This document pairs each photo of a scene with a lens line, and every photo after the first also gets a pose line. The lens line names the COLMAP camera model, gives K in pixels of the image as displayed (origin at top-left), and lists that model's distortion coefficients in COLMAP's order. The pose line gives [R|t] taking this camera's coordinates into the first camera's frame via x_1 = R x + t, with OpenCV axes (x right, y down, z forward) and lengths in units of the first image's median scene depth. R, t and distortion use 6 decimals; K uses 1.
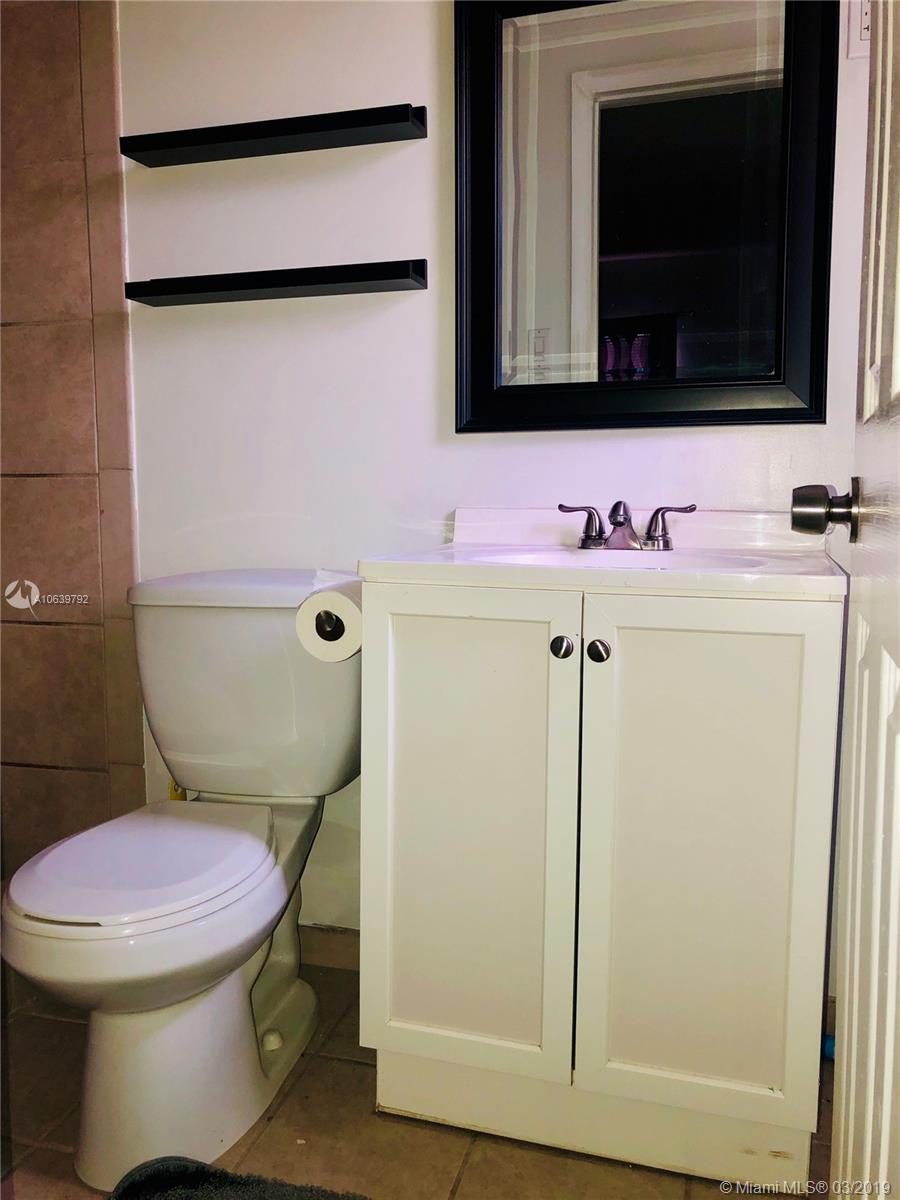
lens RADIAL K [[985.2, 0, 452.7], [0, 985.2, 598.3], [0, 0, 1]] dist [0.011036, -0.023462]
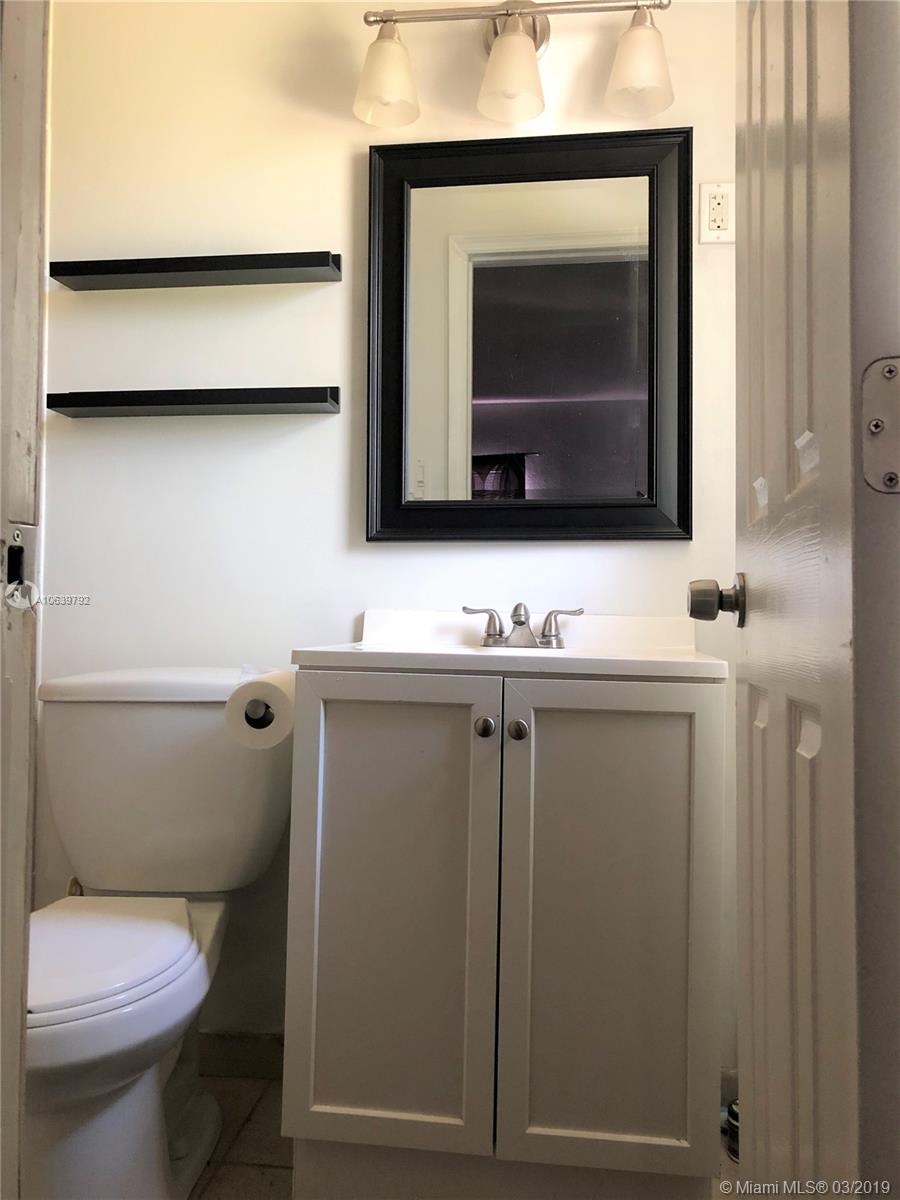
lens RADIAL K [[985.2, 0, 446.6], [0, 985.2, 603.1], [0, 0, 1]] dist [0.011036, -0.023462]
pose [[0.986870, 0.013231, 0.160977, -0.087511], [0.007431, 0.991865, -0.127079, 0.040513], [-0.161349, 0.126607, 0.978743, -0.072468]]
